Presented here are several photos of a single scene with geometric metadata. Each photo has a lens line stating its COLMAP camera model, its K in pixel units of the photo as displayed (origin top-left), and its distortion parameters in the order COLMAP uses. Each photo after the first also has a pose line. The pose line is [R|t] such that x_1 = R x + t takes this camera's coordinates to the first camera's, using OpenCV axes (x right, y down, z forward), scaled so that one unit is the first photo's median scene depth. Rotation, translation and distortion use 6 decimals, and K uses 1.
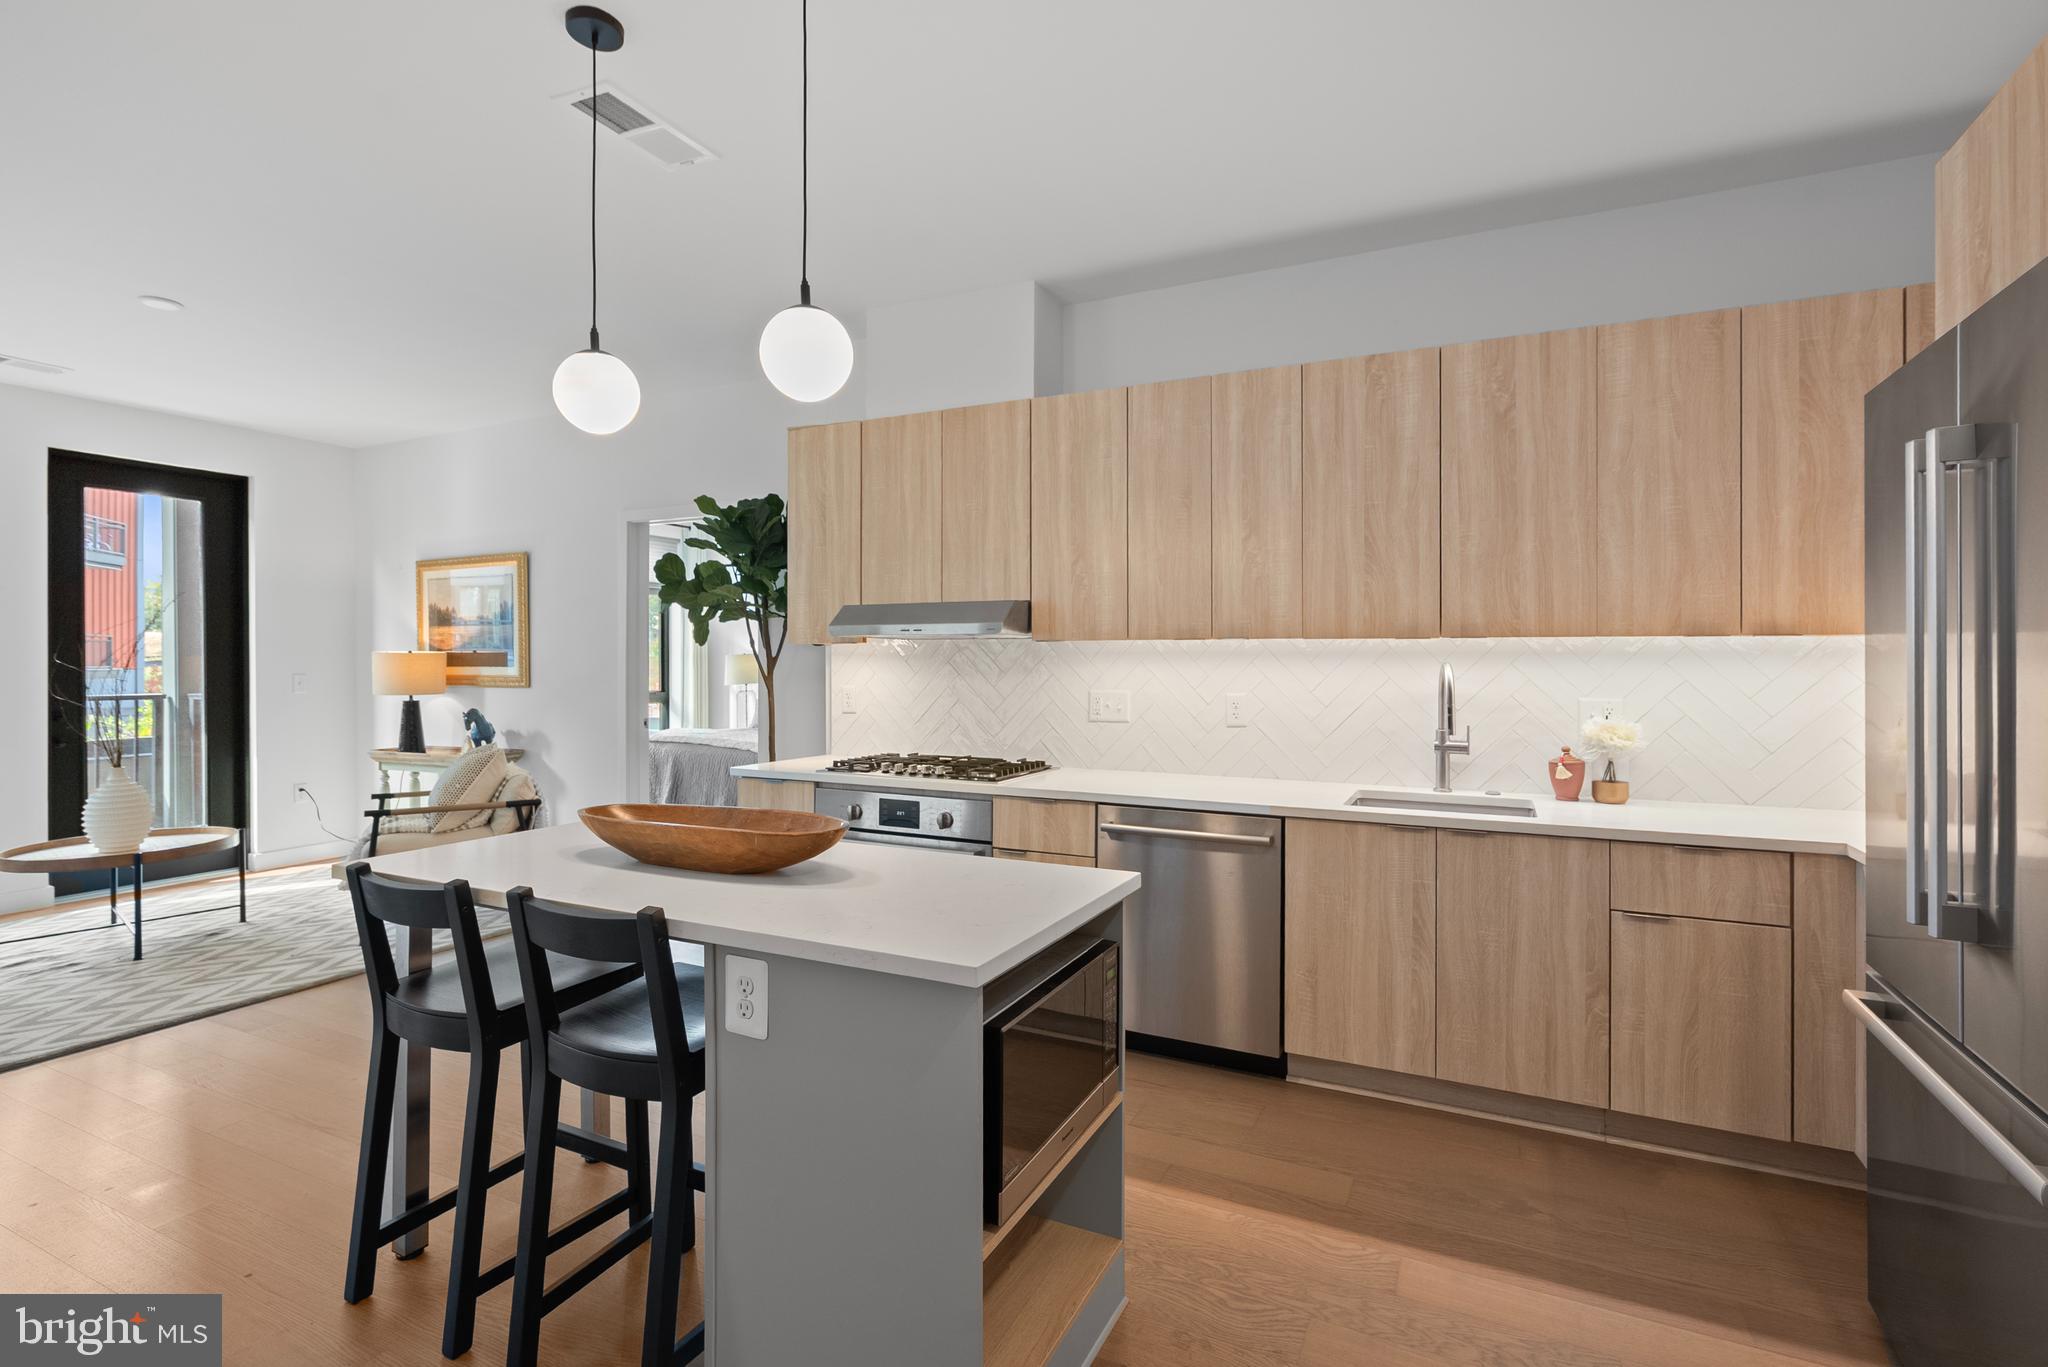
lens RADIAL K [[944.2, 0, 1019.4], [0, 944.2, 663.9], [0, 0, 1]] dist [-0.003725, 0.004384]
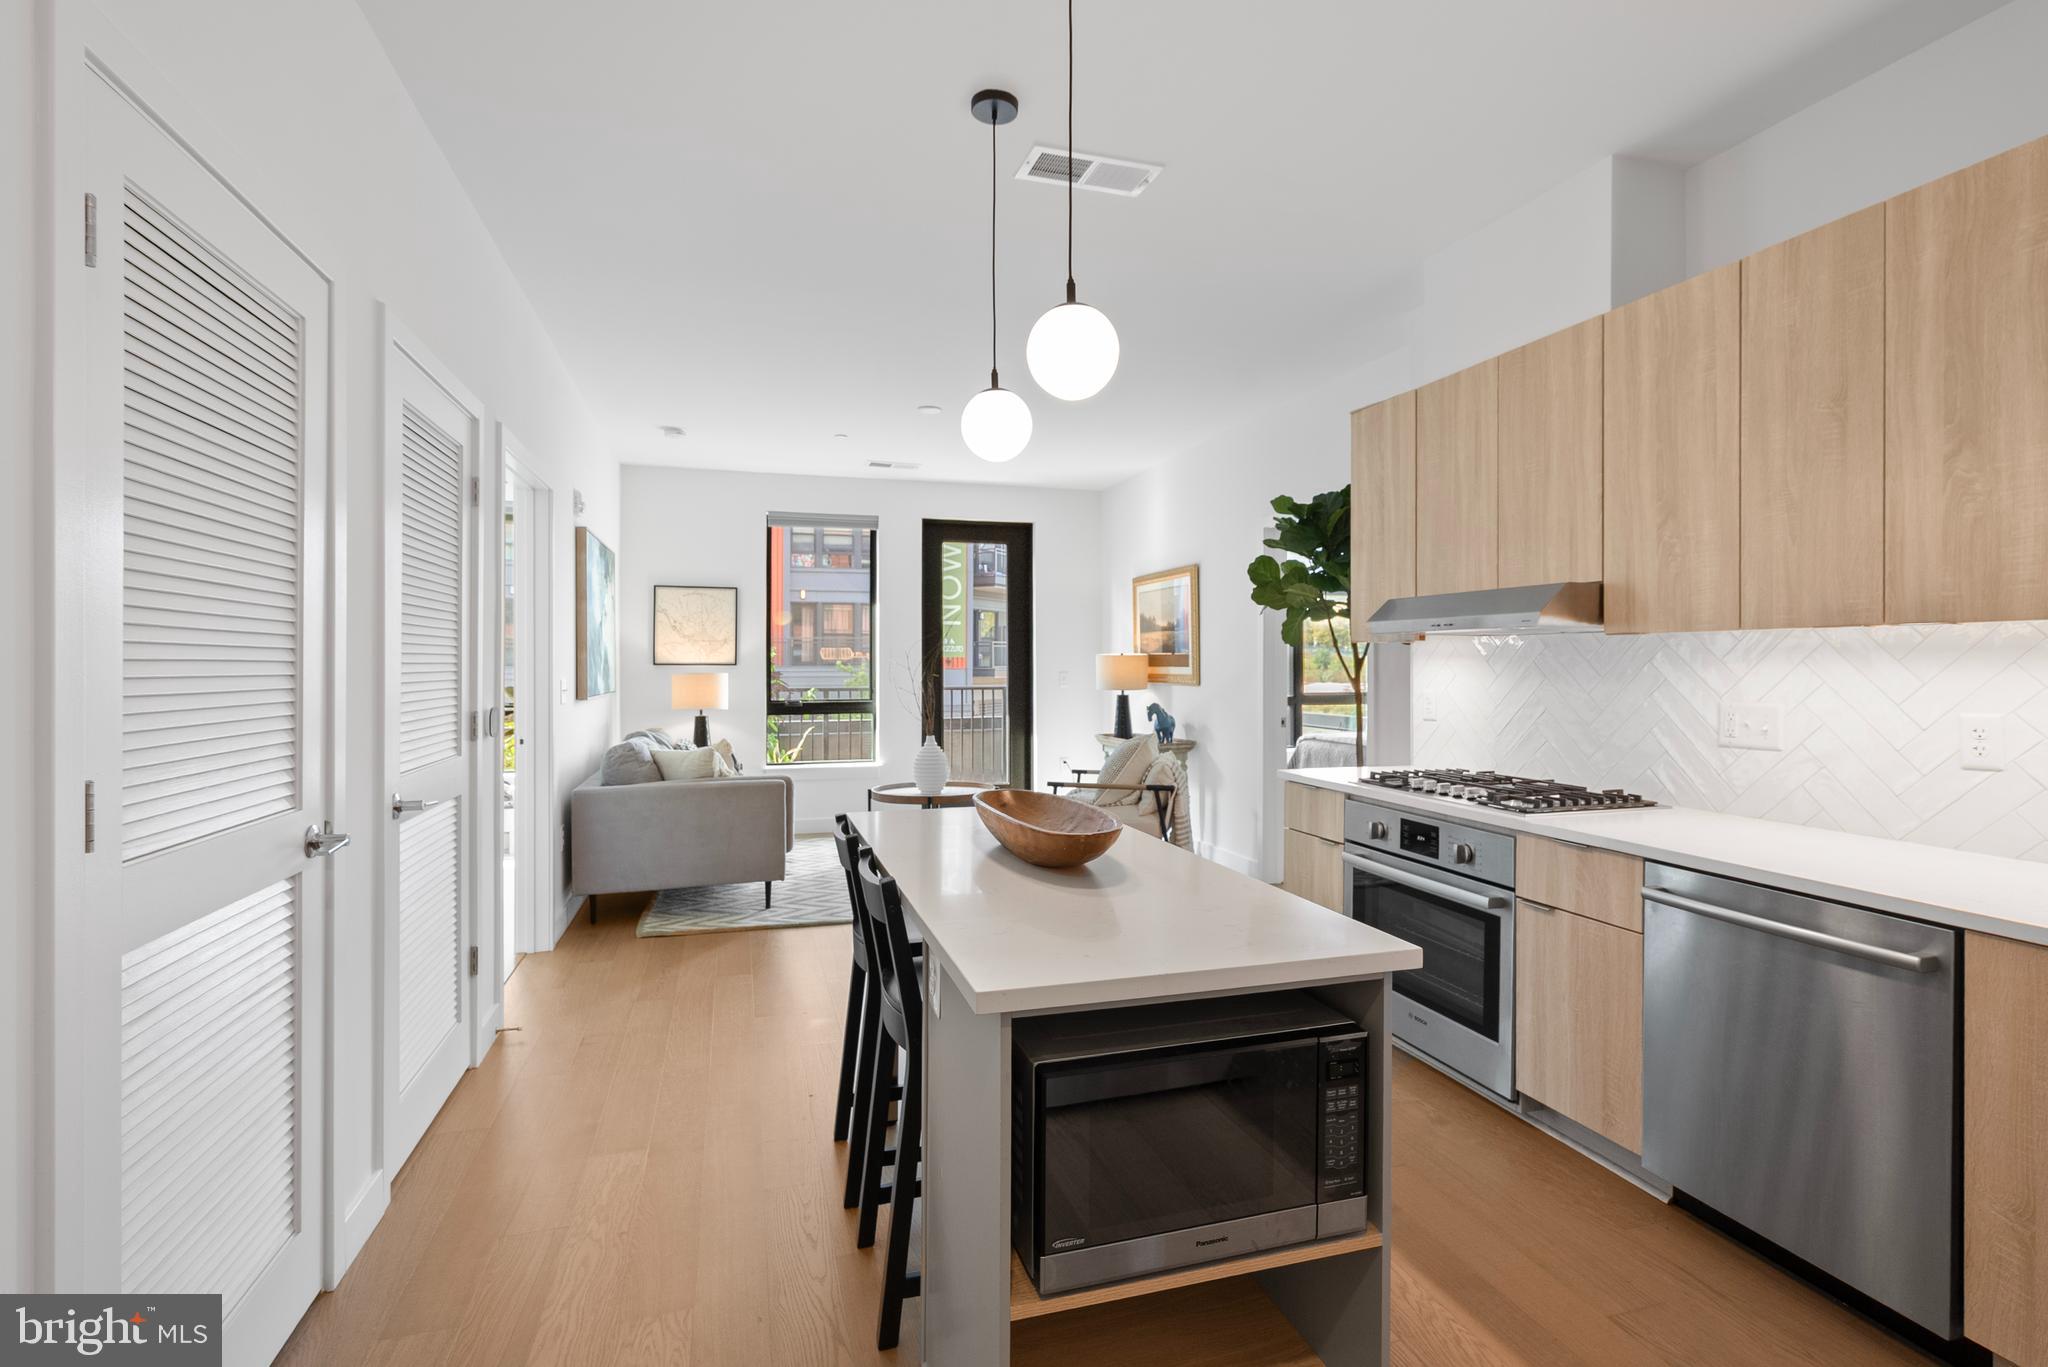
lens RADIAL K [[944.2, 0, 1039.6], [0, 944.2, 665.0], [0, 0, 1]] dist [-0.003725, 0.004384]
pose [[0.690617, 0.001154, -0.723219, 0.248205], [-0.001394, 0.999999, 0.000264, 0.000794], [0.723219, 0.000826, 0.690618, 0.151778]]
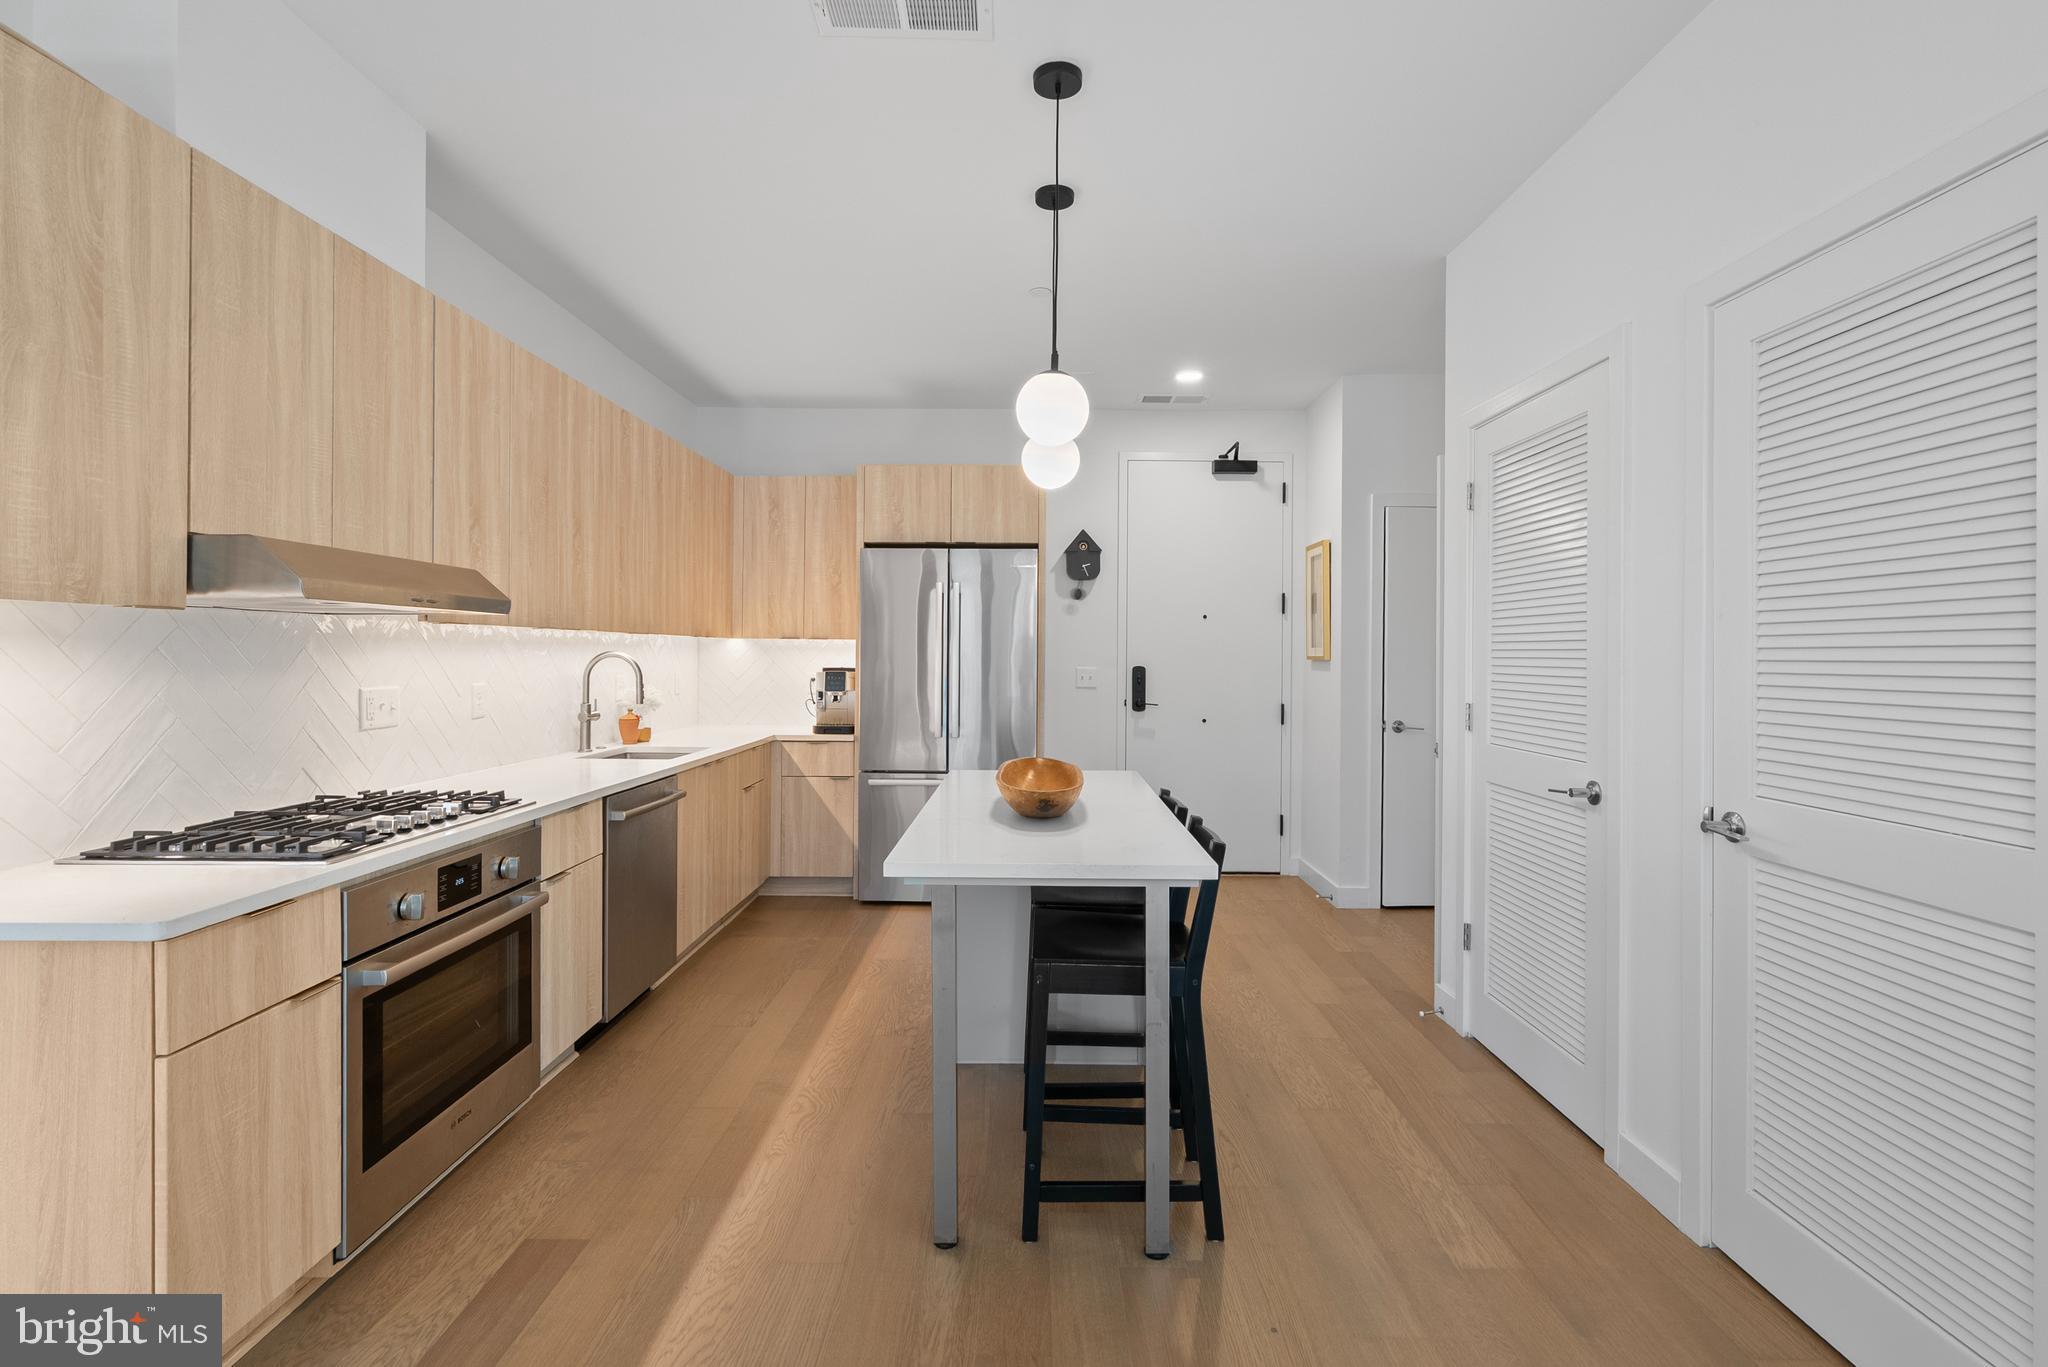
lens RADIAL K [[944.2, 0, 1002.7], [0, 944.2, 657.8], [0, 0, 1]] dist [-0.003725, 0.004384]
pose [[-0.402912, -0.008445, 0.915200, -0.850415], [-0.007173, 0.999956, 0.006070, -0.003509], [-0.915211, -0.004119, -0.402955, 0.892753]]
